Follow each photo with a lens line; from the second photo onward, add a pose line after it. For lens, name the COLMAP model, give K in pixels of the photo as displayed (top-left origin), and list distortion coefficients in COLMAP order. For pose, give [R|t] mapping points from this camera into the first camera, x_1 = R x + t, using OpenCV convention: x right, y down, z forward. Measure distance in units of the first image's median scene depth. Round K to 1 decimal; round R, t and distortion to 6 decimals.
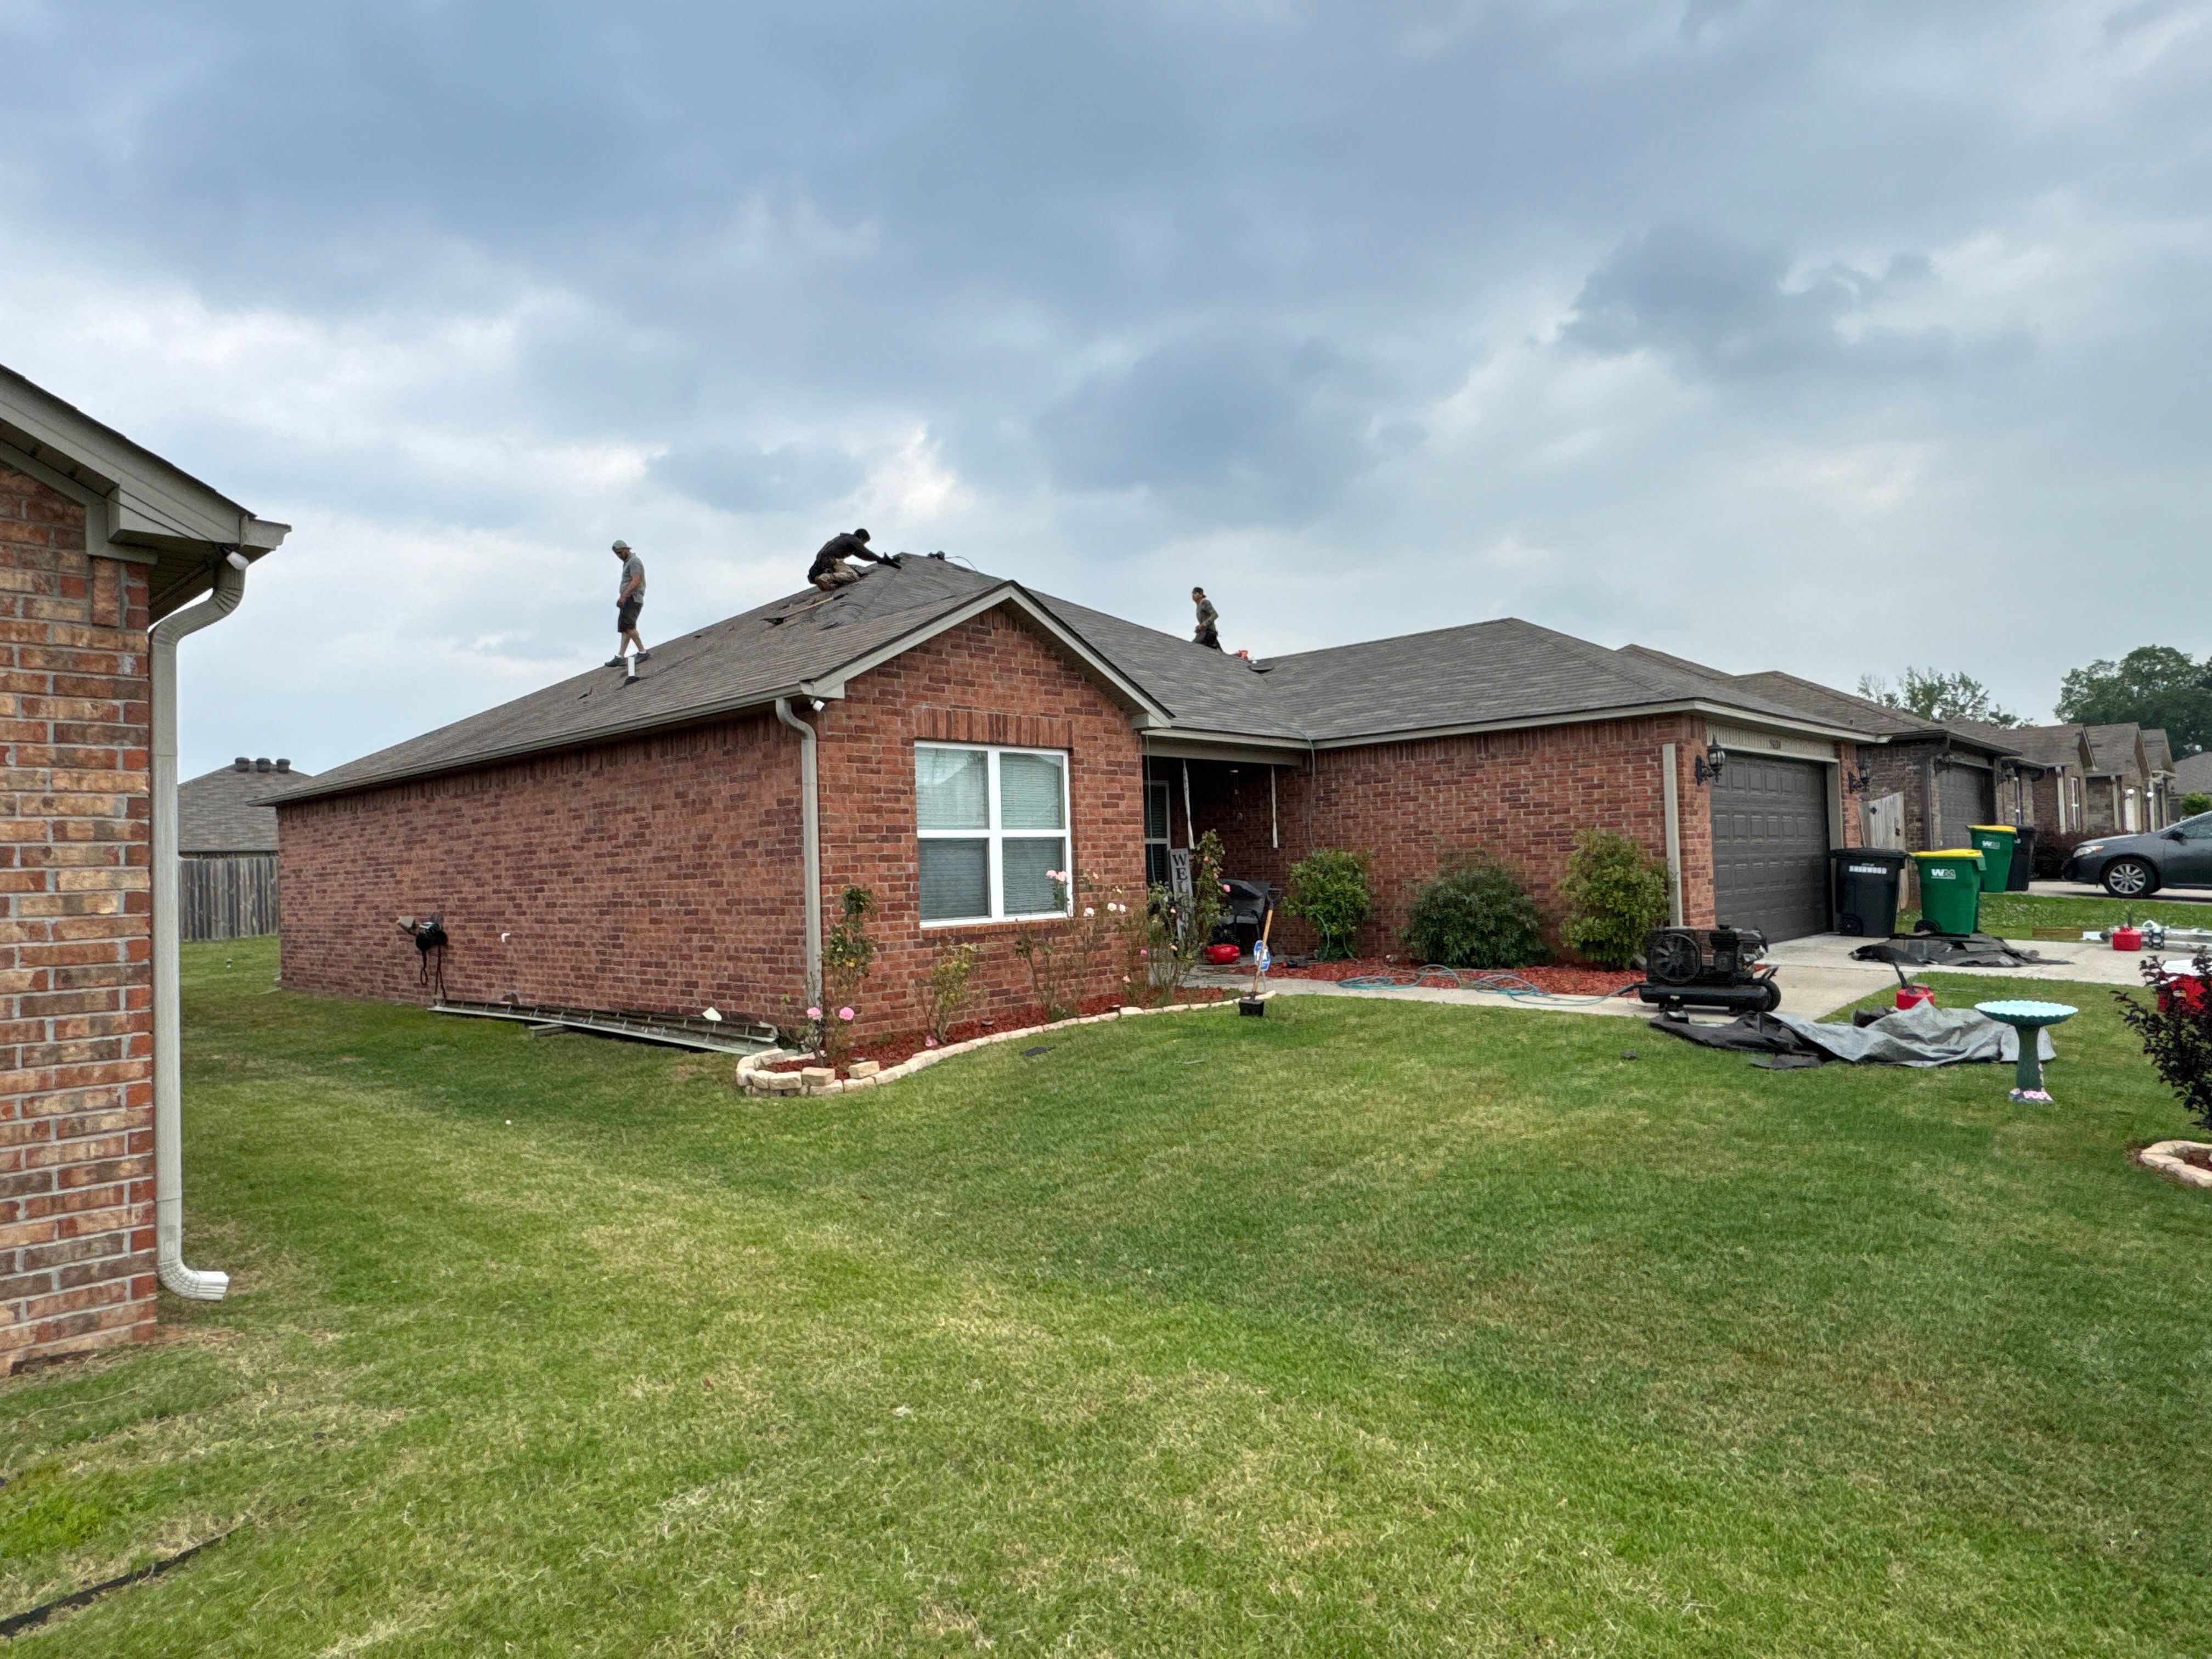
lens RADIAL K [[1366.4, 0, 1120.2], [0, 1366.4, 831.6], [0, 0, 1]] dist [0.056566, -0.073906]
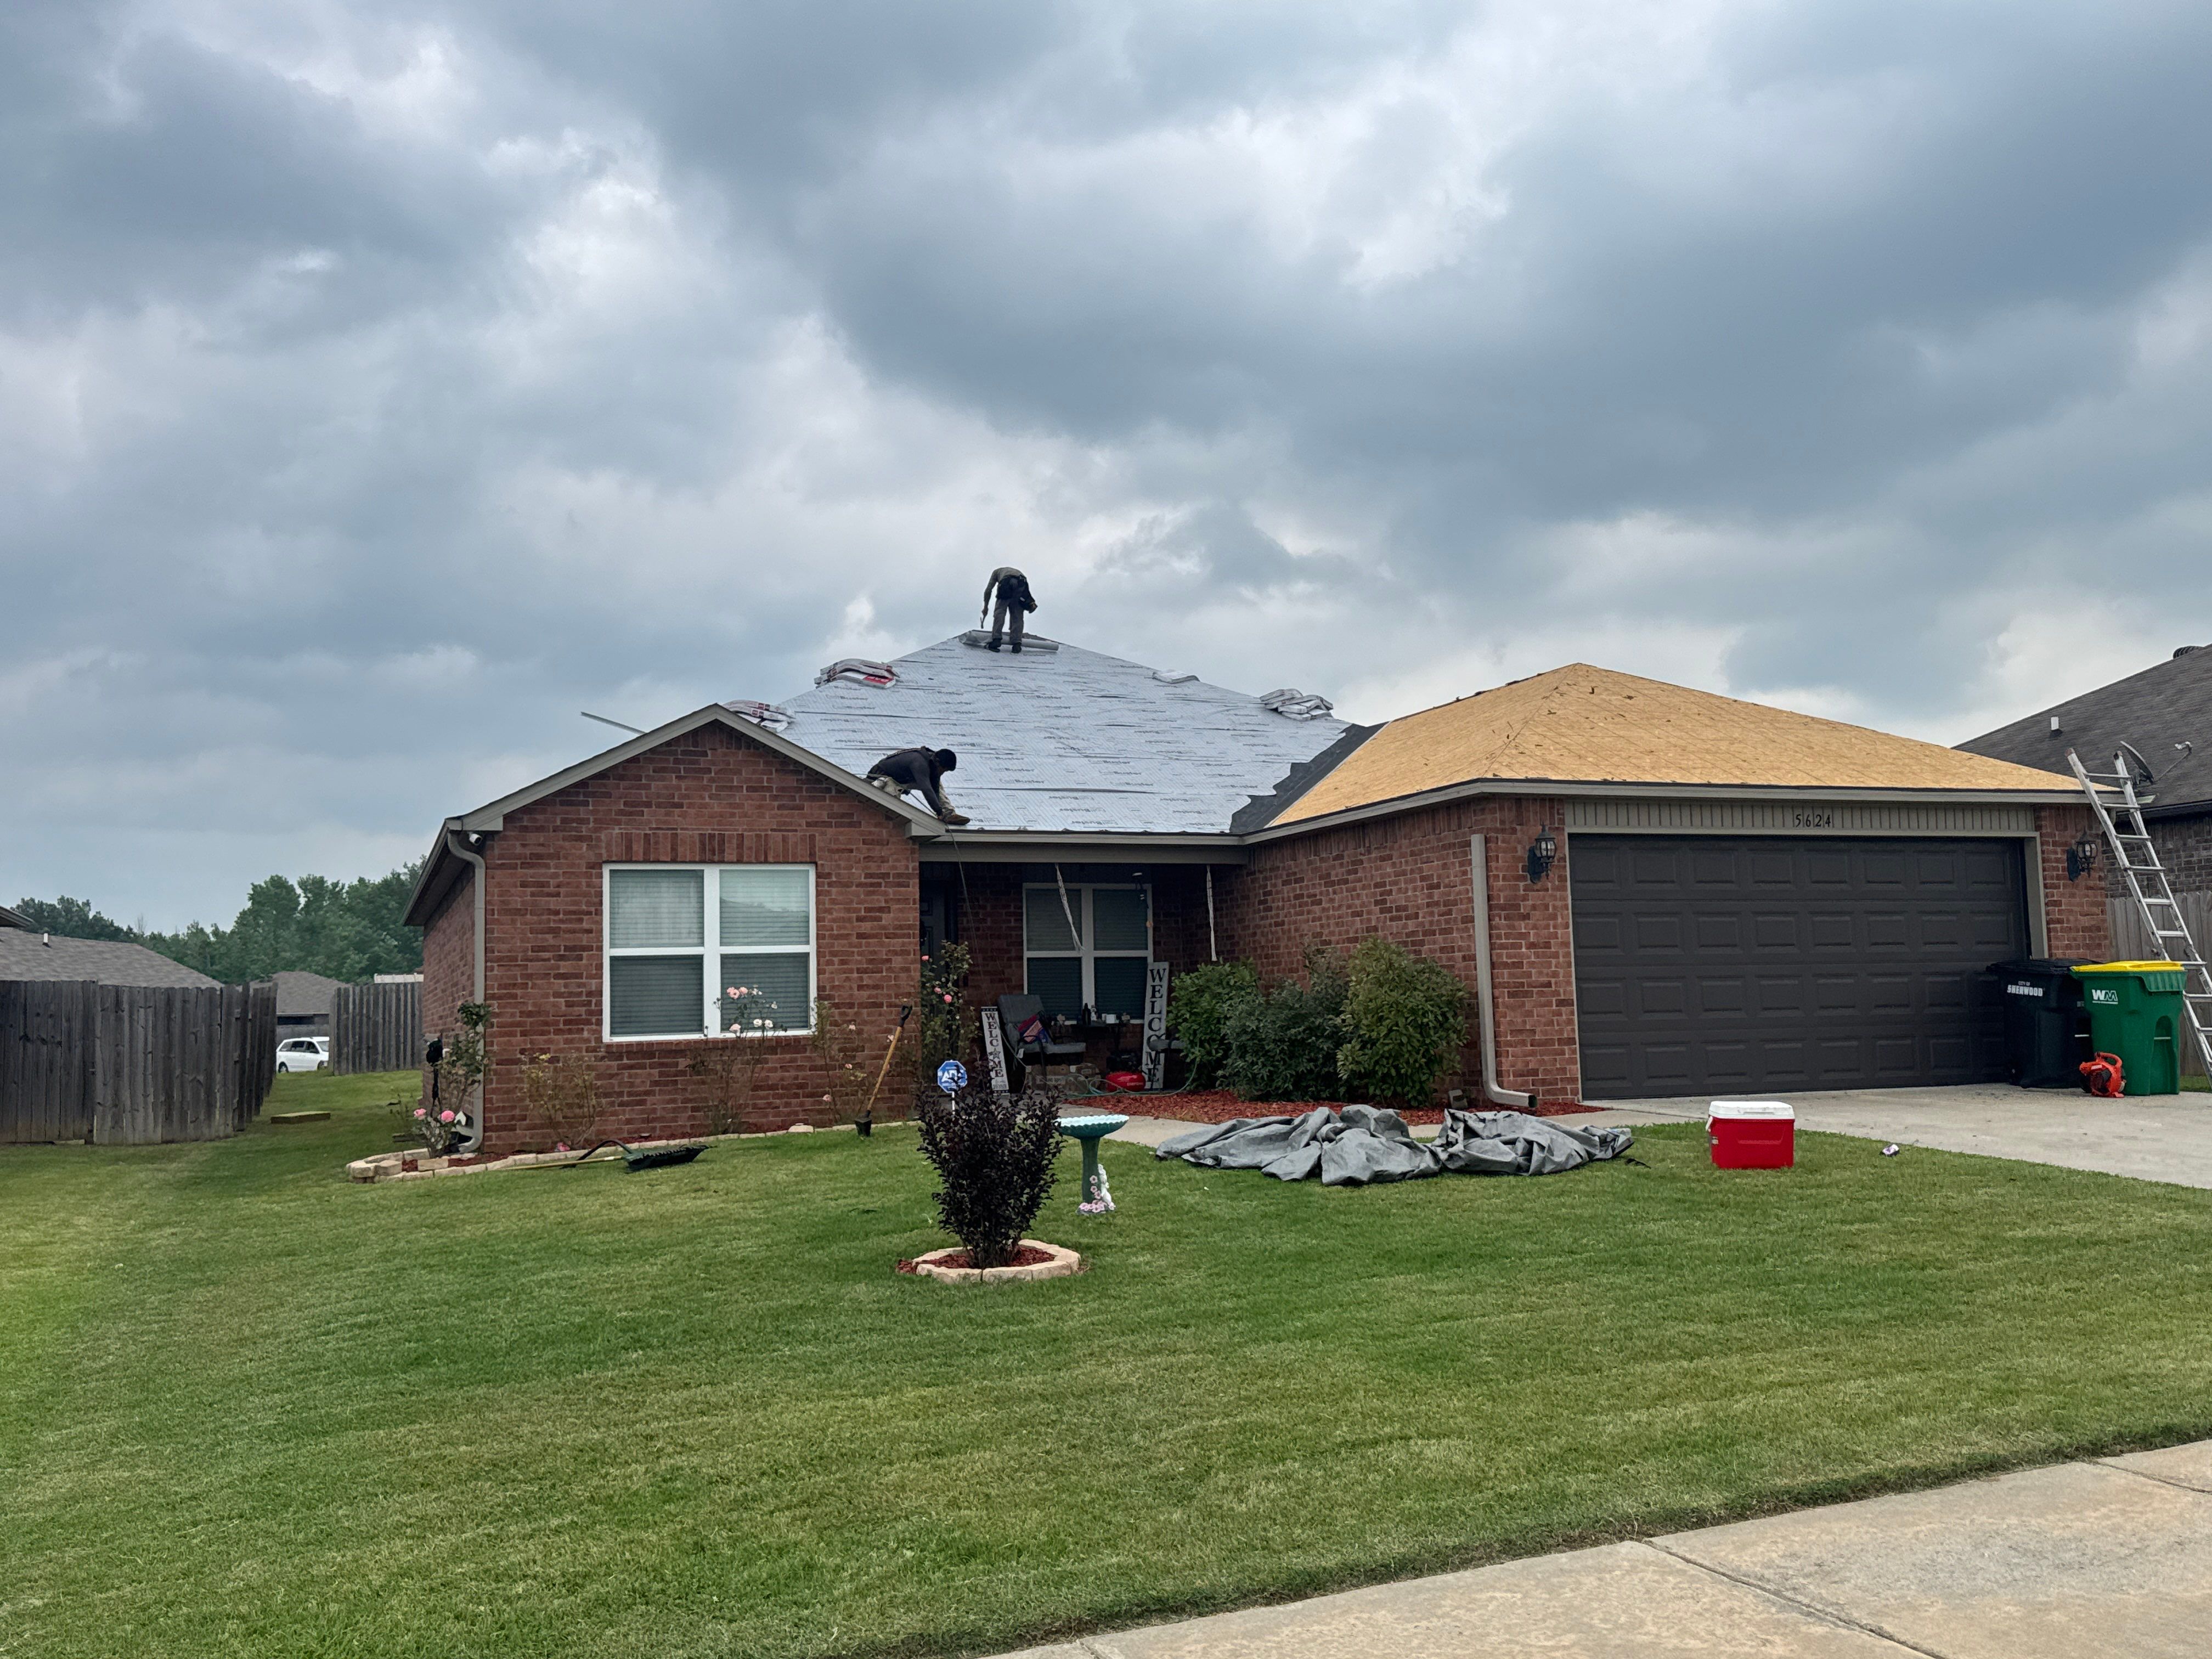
lens RADIAL K [[1899.8, 0, 1106.0], [0, 1899.8, 829.5], [0, 0, 1]] dist [0.128095, -0.225540]
pose [[0.896131, -0.035328, -0.442381, 0.740989], [0.011260, 0.998315, -0.056916, -0.003832], [0.443646, 0.046023, 0.895020, -0.132181]]
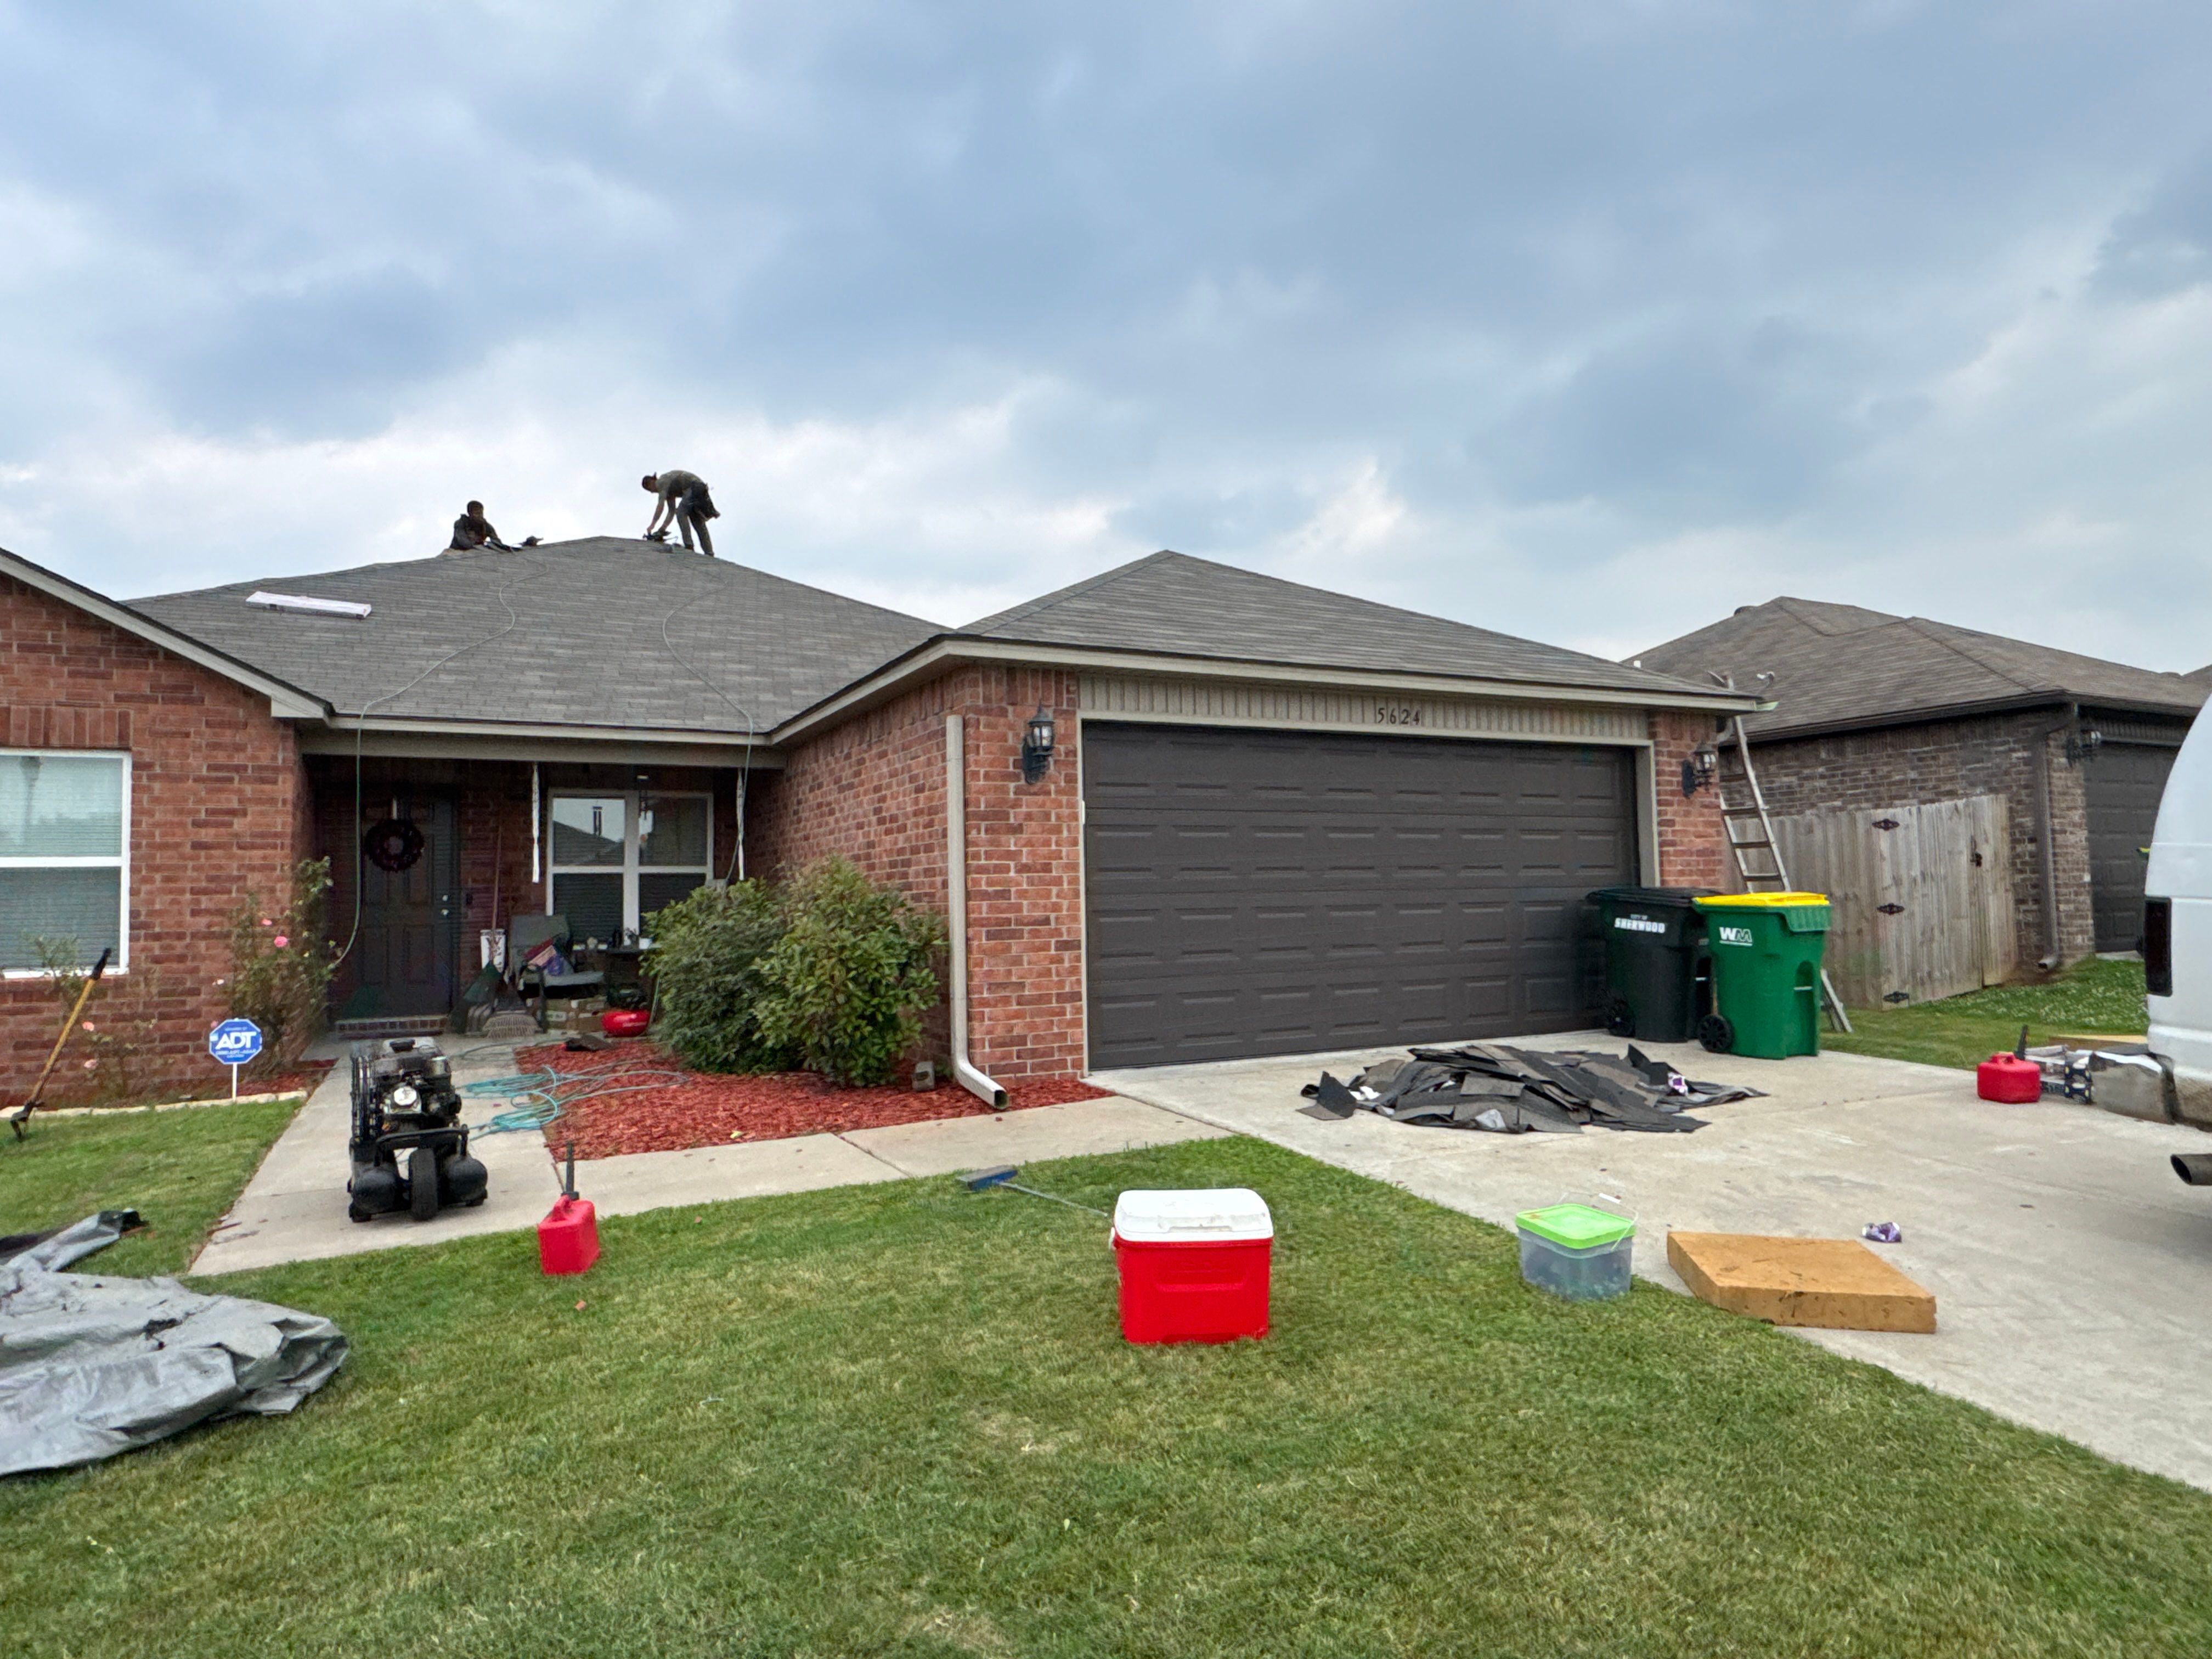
lens RADIAL K [[1308.8, 0, 1106.0], [0, 1308.8, 829.5], [0, 0, 1]] dist [-0.003938, -0.000396]
pose [[0.935168, -0.005987, -0.354155, 0.697080], [0.000091, 0.999861, -0.016661, -0.004305], [0.354206, 0.015549, 0.935038, 0.510763]]
